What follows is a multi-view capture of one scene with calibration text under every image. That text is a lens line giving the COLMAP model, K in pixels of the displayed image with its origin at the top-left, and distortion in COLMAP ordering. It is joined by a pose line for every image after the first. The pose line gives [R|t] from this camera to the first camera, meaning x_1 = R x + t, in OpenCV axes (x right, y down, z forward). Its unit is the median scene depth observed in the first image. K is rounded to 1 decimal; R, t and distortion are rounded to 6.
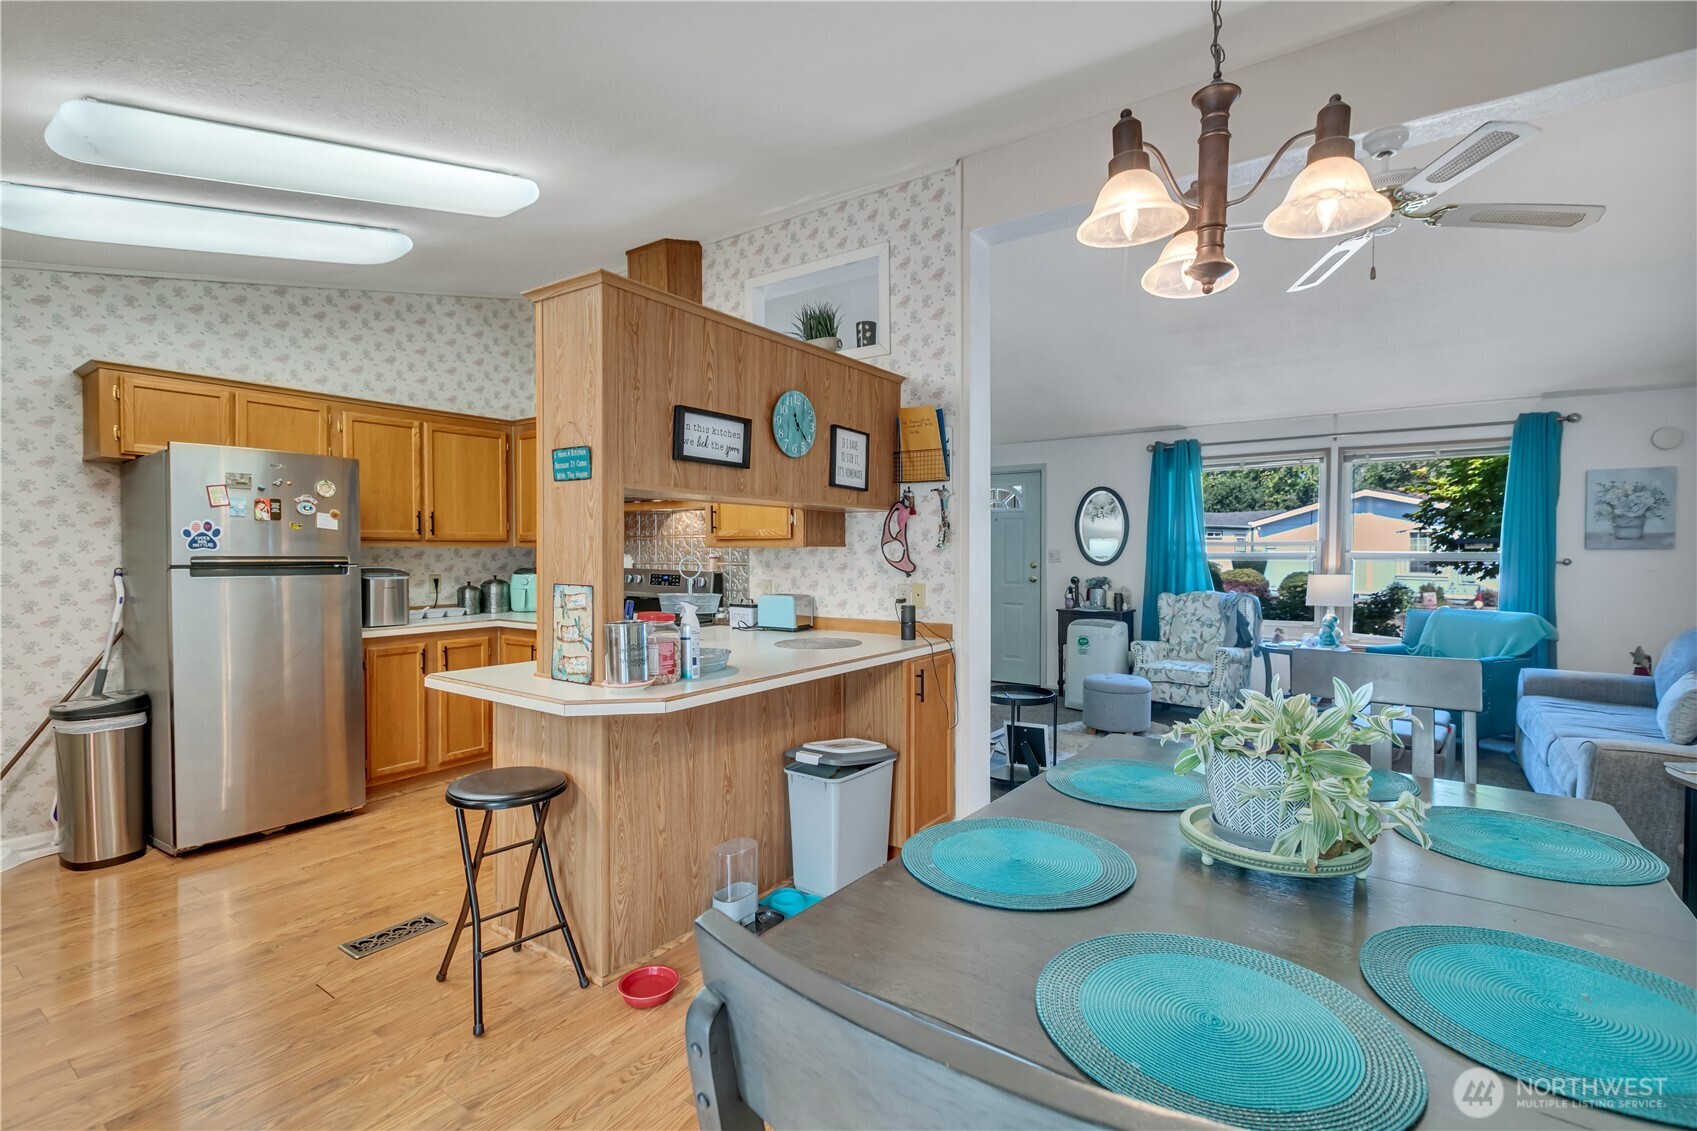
lens RADIAL K [[785.1, 0, 875.0], [0, 785.1, 563.3], [0, 0, 1]] dist [0.004832, -0.001221]
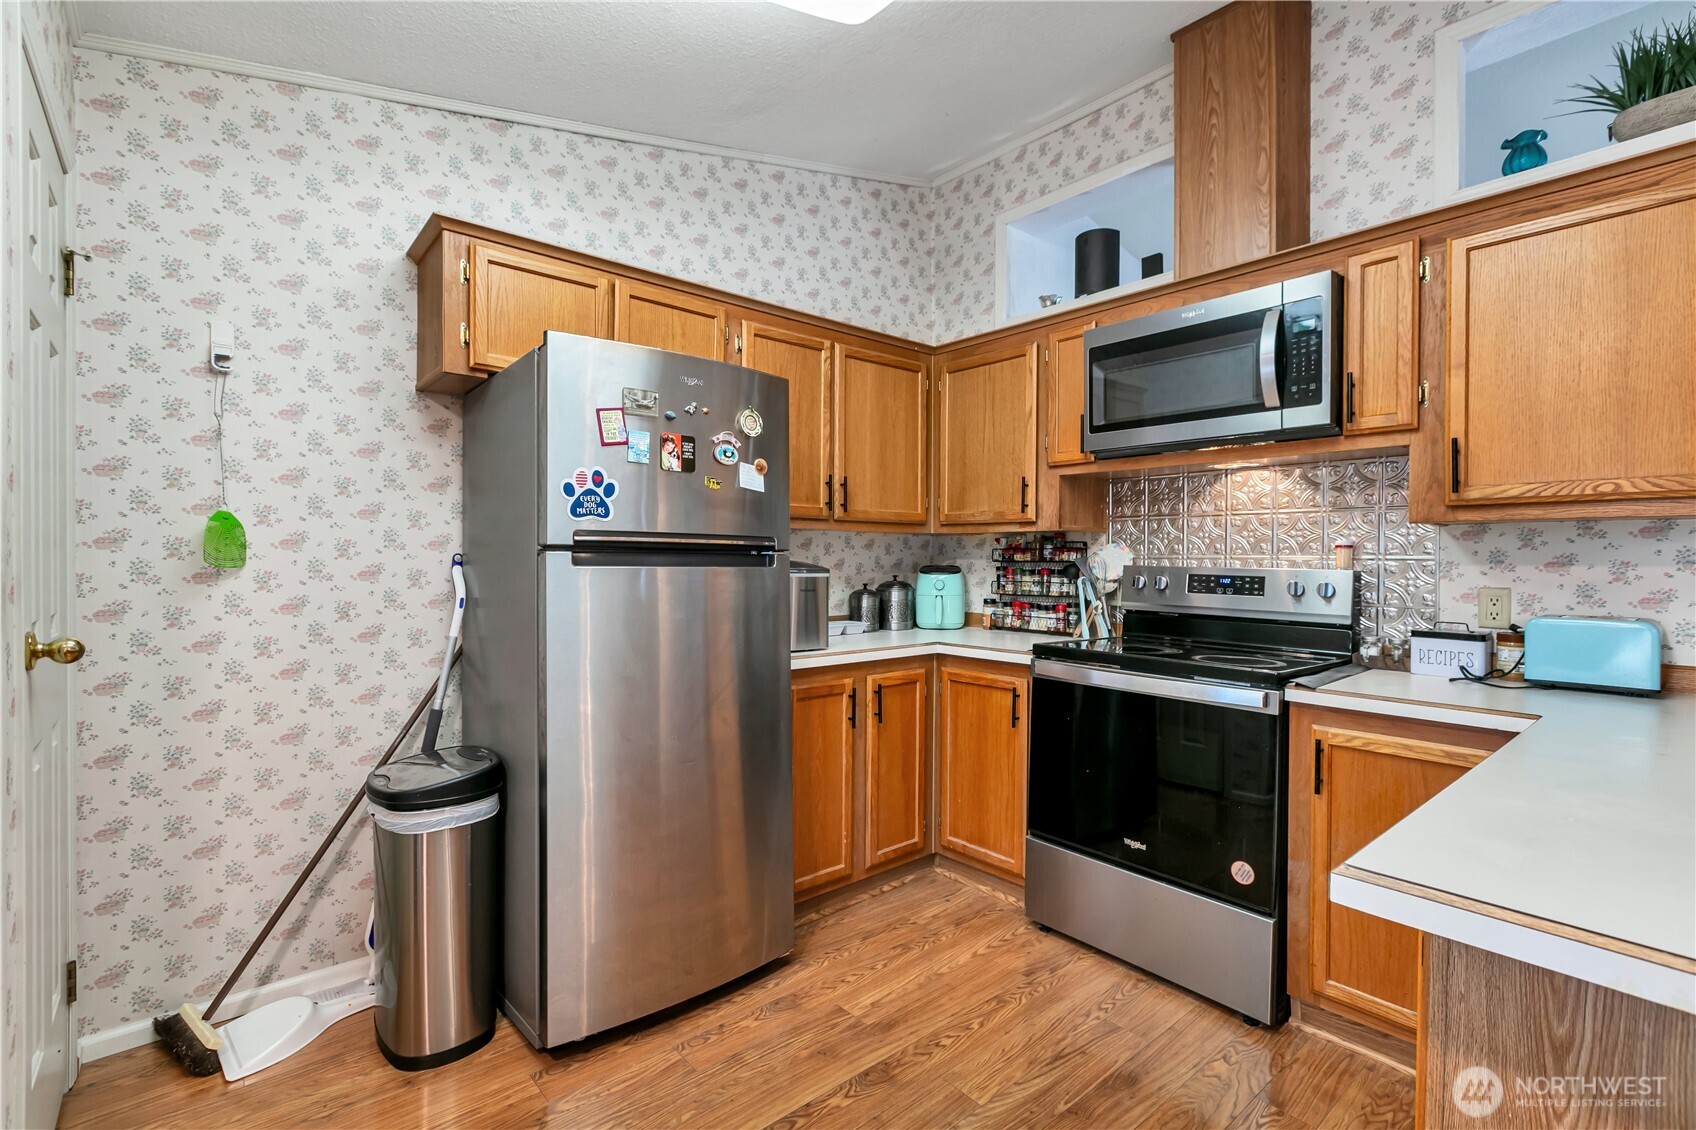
lens RADIAL K [[784.6, 0, 878.3], [0, 784.6, 563.1], [0, 0, 1]] dist [0.004832, -0.001221]
pose [[0.972574, 0.008368, -0.232444, -0.456561], [-0.011379, 0.999868, -0.011614, 0.017416], [0.232316, 0.013940, 0.972540, 0.434666]]
